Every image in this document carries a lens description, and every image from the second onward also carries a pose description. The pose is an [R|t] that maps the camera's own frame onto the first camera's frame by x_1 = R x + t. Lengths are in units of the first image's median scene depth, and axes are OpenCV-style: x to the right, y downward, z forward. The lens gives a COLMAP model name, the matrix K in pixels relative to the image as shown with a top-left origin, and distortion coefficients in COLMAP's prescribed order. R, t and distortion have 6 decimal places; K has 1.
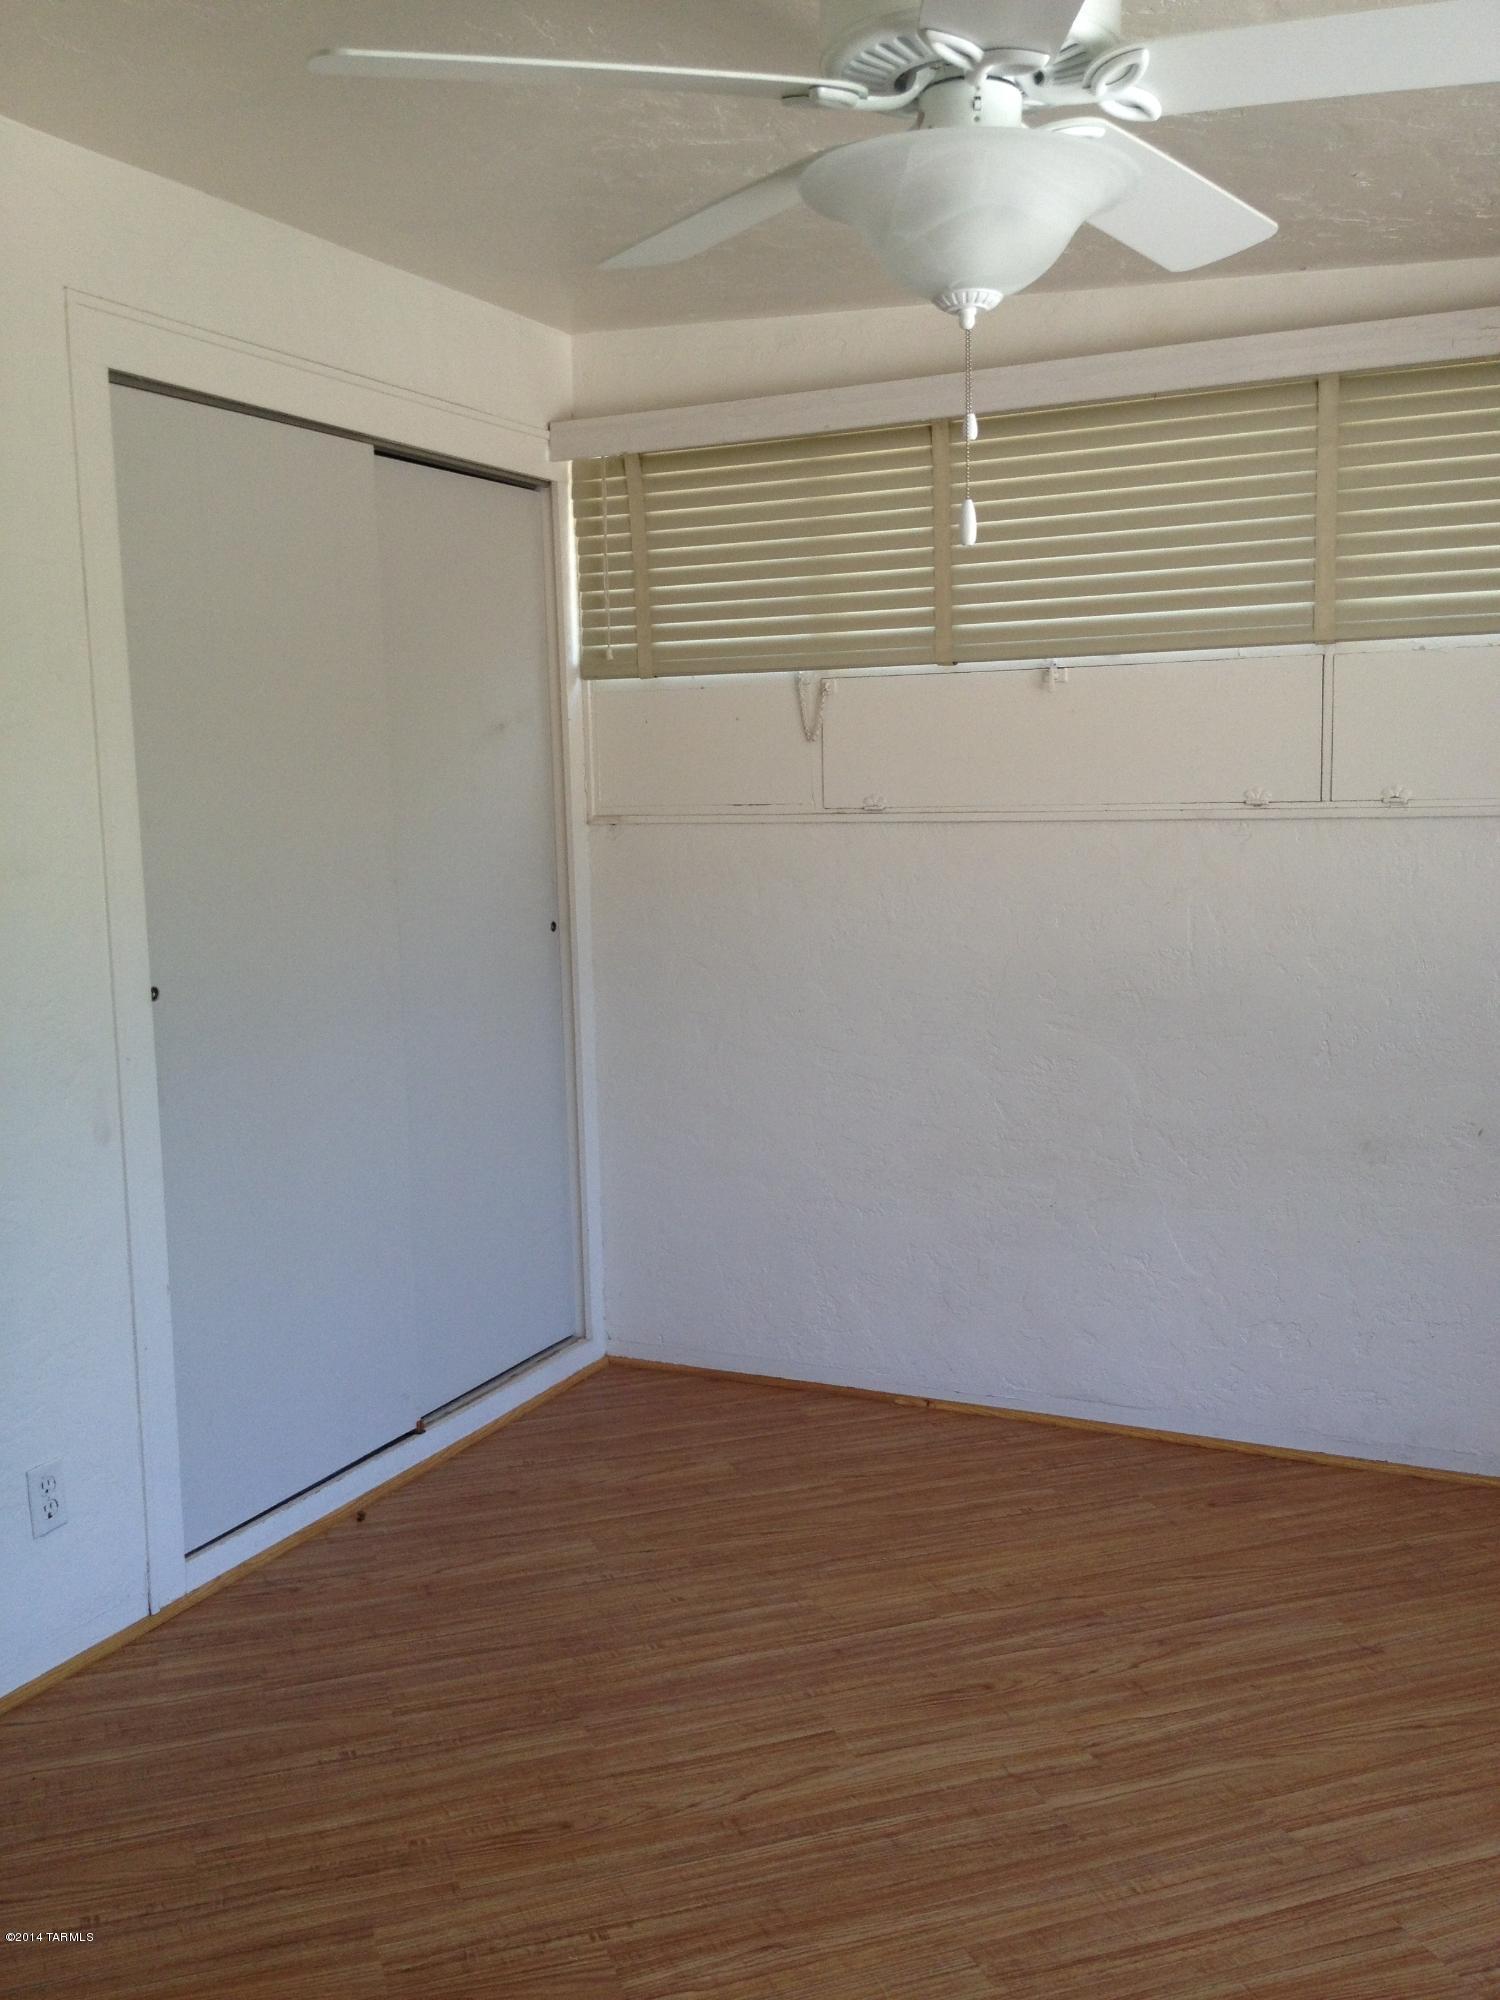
lens RADIAL K [[1891.2, 0, 773.8], [0, 1891.2, 990.0], [0, 0, 1]] dist [0.090637, -0.217864]
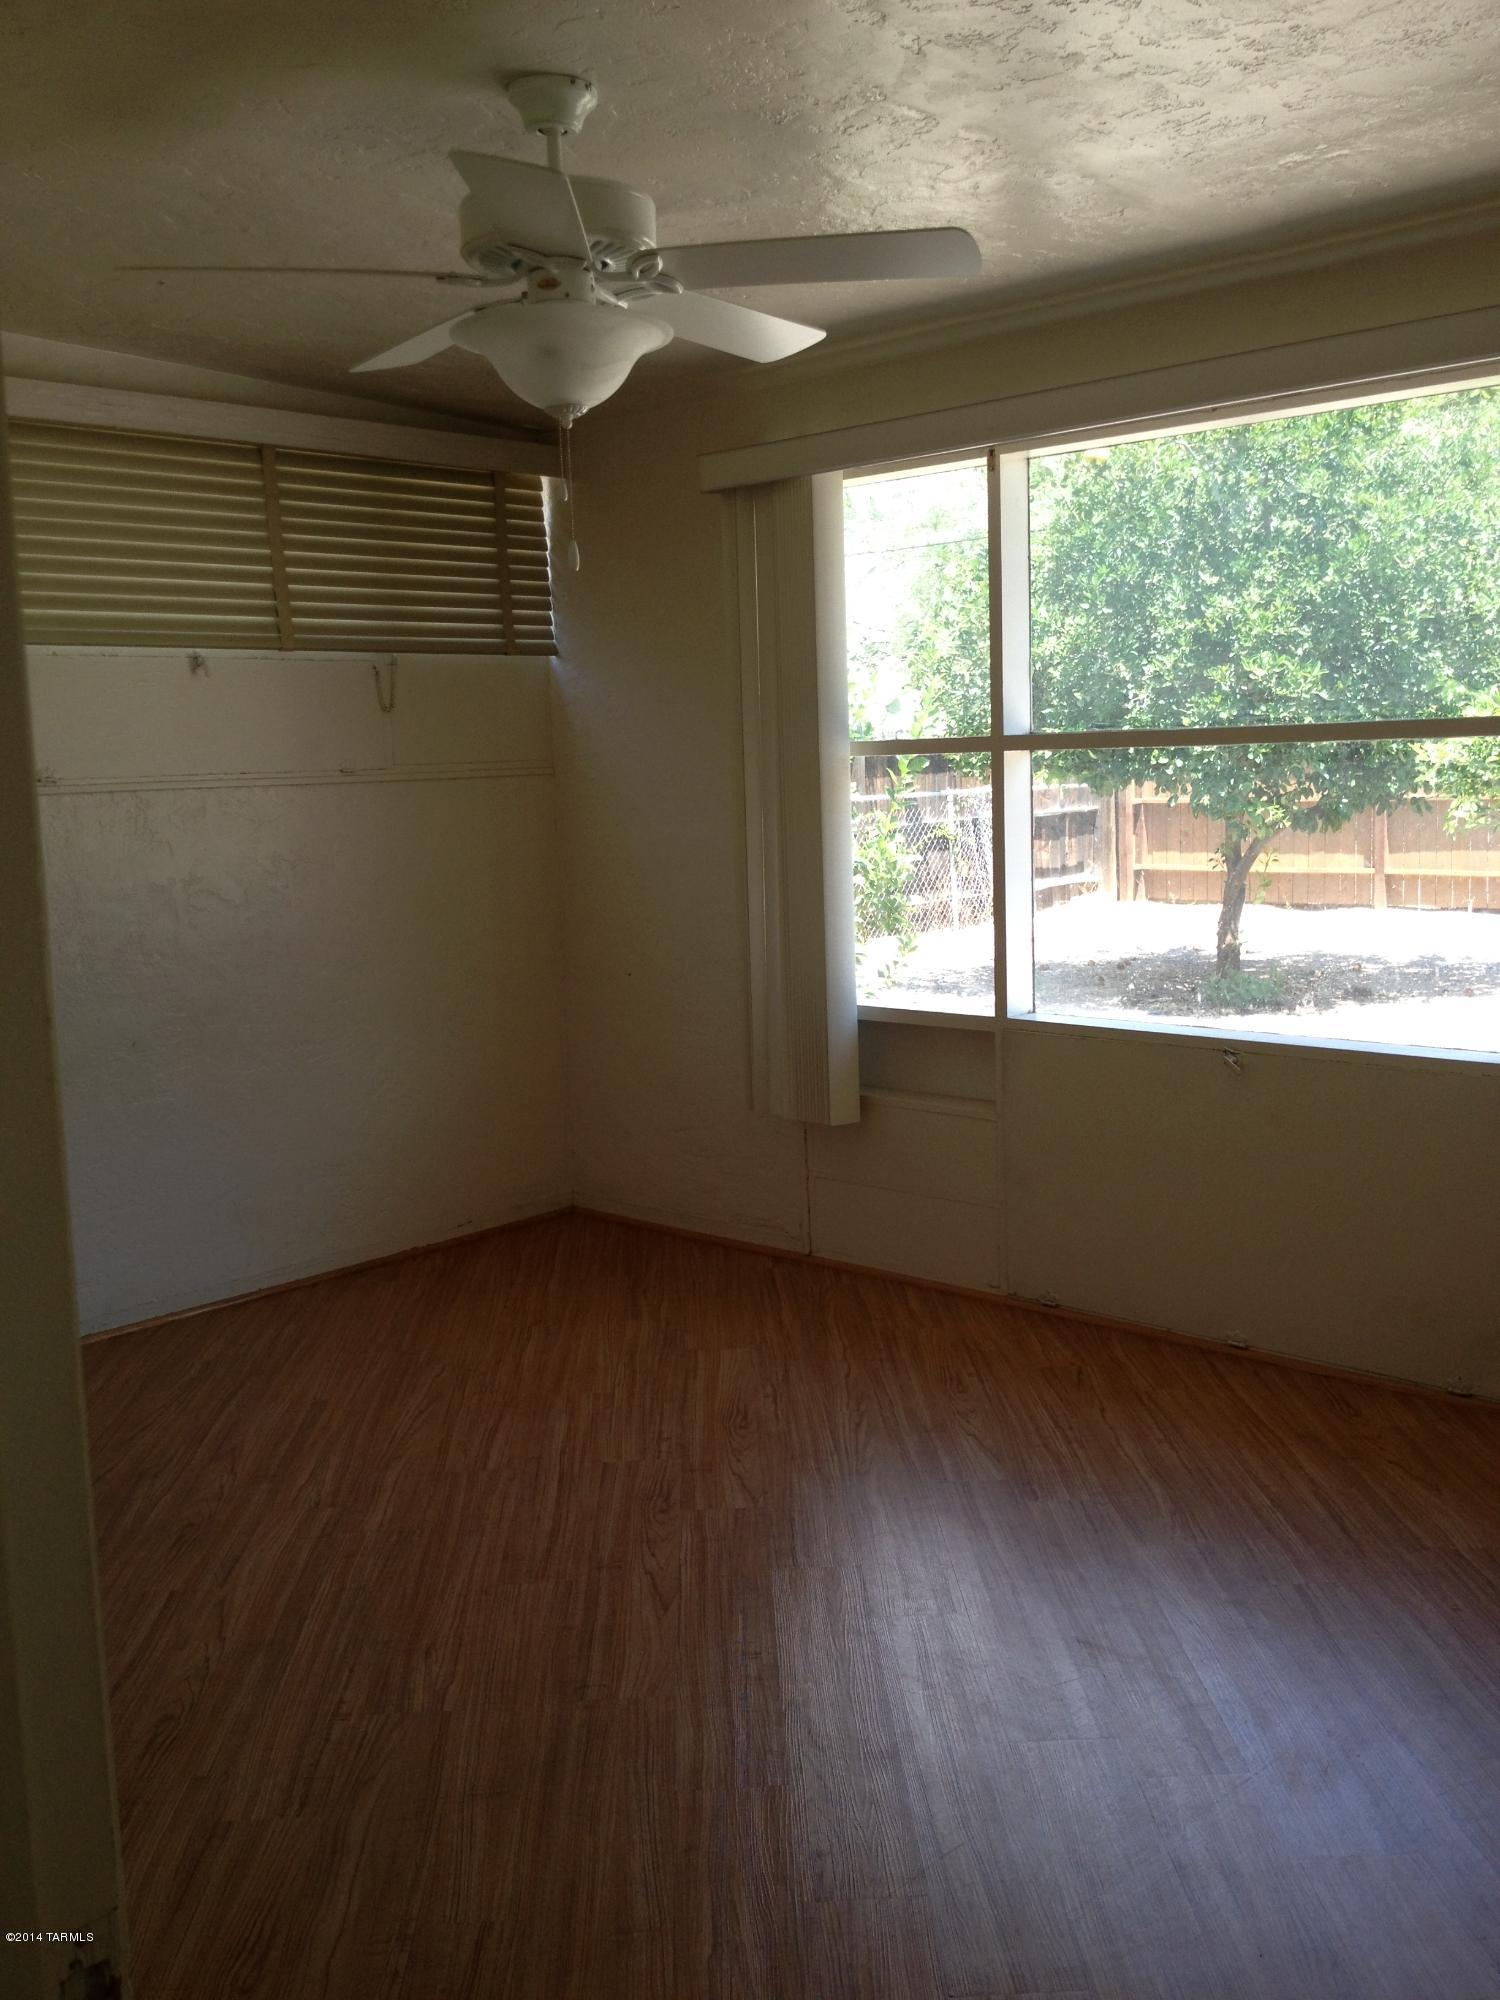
lens RADIAL K [[1891.2, 0, 773.8], [0, 1891.2, 990.0], [0, 0, 1]] dist [0.090637, -0.217864]
pose [[0.269475, -0.108392, 0.956888, -0.919390], [0.136628, 0.987897, 0.073428, 0.006827], [-0.953266, 0.110951, 0.281023, 0.316217]]
